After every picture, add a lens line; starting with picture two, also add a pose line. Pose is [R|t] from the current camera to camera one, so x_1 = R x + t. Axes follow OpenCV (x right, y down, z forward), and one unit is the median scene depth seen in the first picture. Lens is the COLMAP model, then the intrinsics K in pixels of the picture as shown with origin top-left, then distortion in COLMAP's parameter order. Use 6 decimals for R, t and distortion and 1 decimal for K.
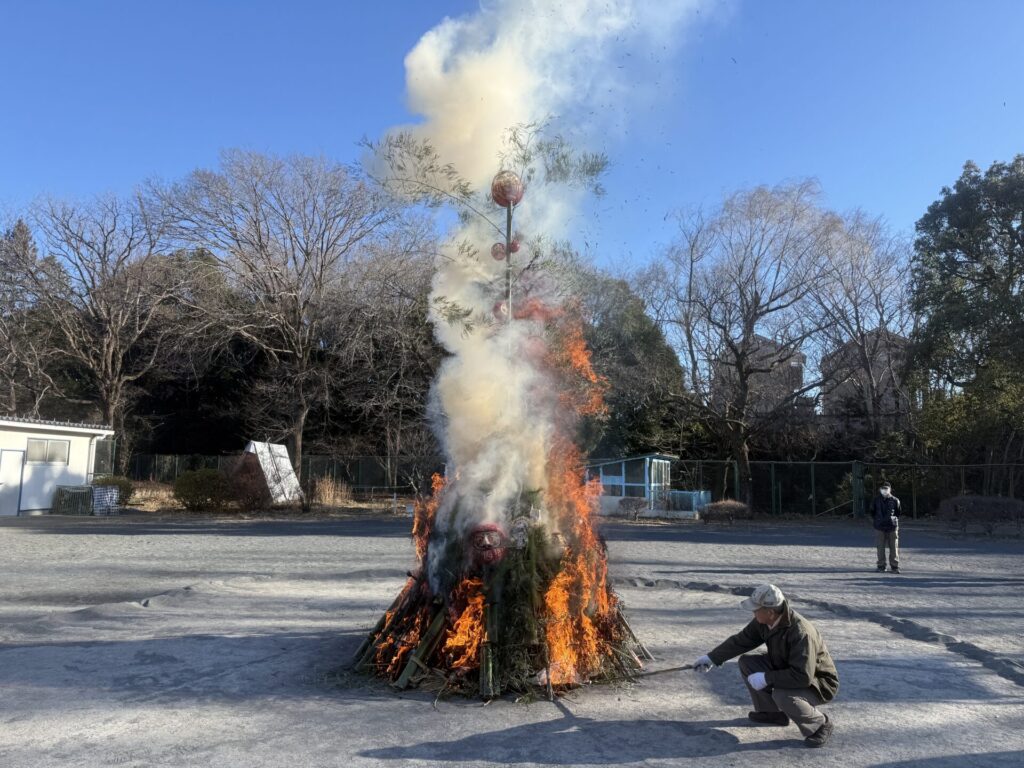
lens RADIAL K [[711.9, 0, 507.5], [0, 711.9, 390.7], [0, 0, 1]] dist [0.074820, -0.086963]
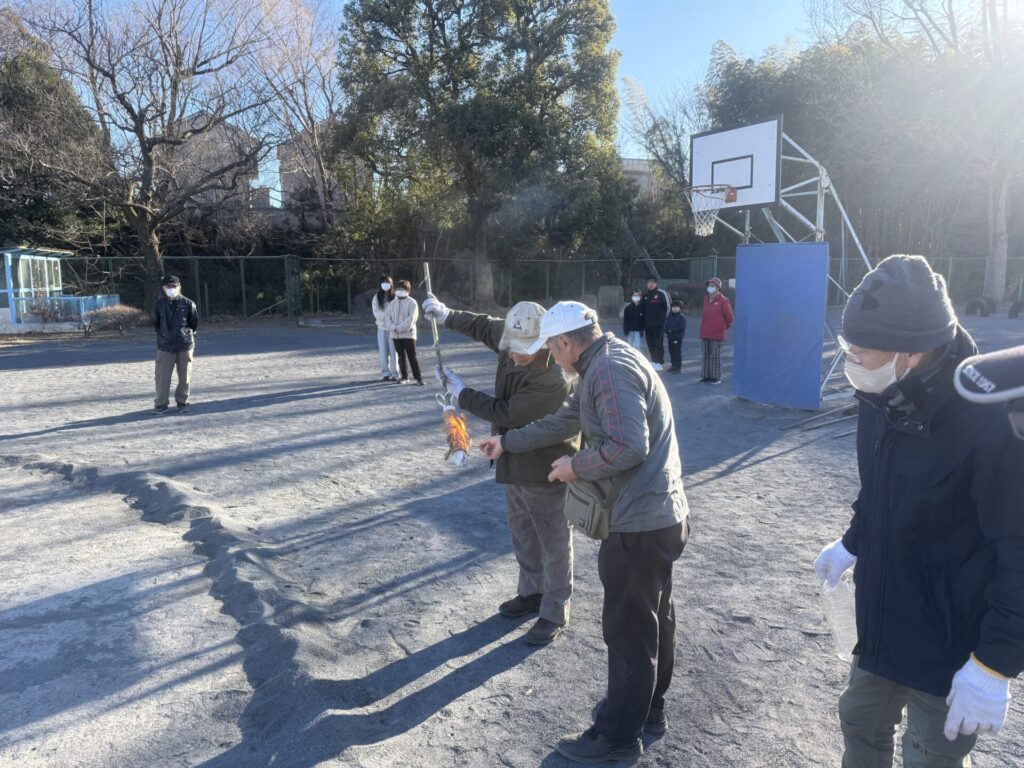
lens RADIAL K [[711.9, 0, 507.5], [0, 711.9, 390.7], [0, 0, 1]] dist [0.074820, -0.086963]
pose [[0.779287, -0.125908, 0.613889, 0.145966], [-0.046399, 0.965327, 0.256887, 0.019672], [-0.624947, -0.228672, 0.746425, 0.122859]]
